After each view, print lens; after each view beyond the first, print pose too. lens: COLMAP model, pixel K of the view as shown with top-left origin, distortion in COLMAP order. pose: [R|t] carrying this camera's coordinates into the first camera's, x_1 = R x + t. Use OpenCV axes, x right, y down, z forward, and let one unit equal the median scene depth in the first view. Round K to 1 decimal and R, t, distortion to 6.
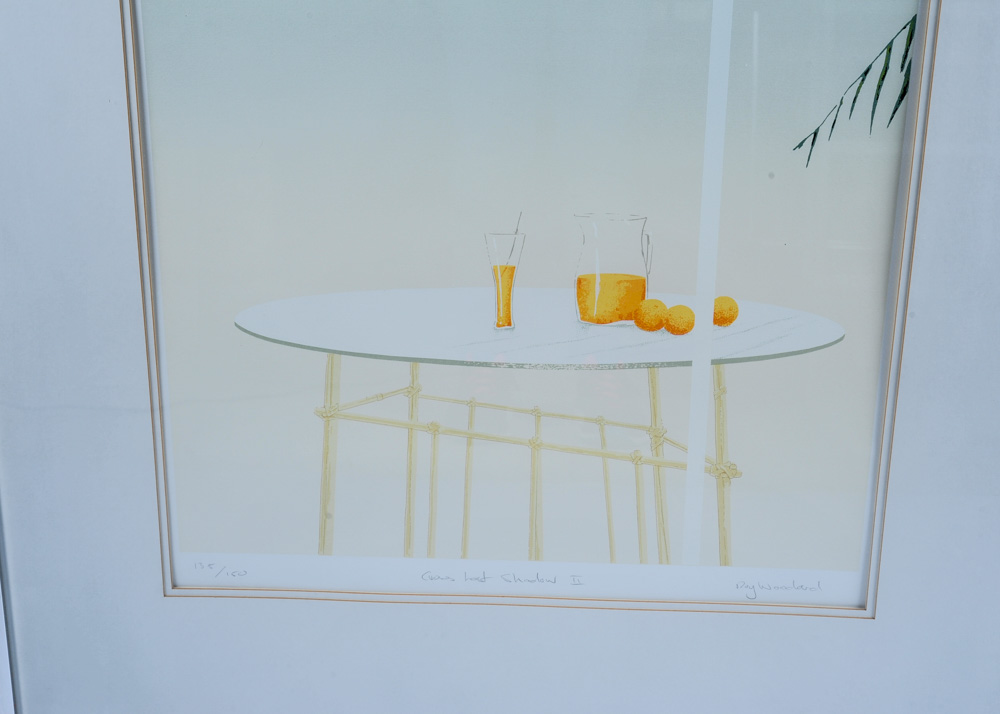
lens RADIAL K [[1653.3, 0, 471.1], [0, 1653.3, 358.5], [0, 0, 1]] dist [0.068317, 0.000000]
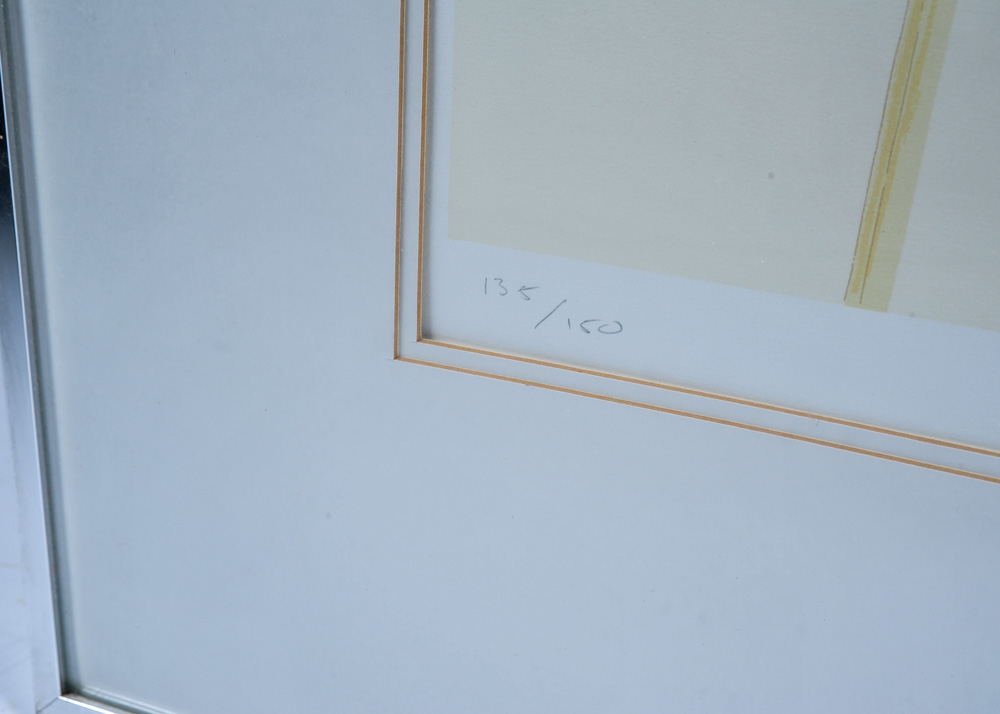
lens RADIAL K [[1653.3, 0, 498.3], [0, 1653.3, 357.8], [0, 0, 1]] dist [0.068317, 0.000000]
pose [[0.942814, 0.165208, -0.289495, -0.062794], [-0.150641, 0.985958, 0.072064, 0.119916], [0.297335, -0.024333, 0.954463, 0.697993]]
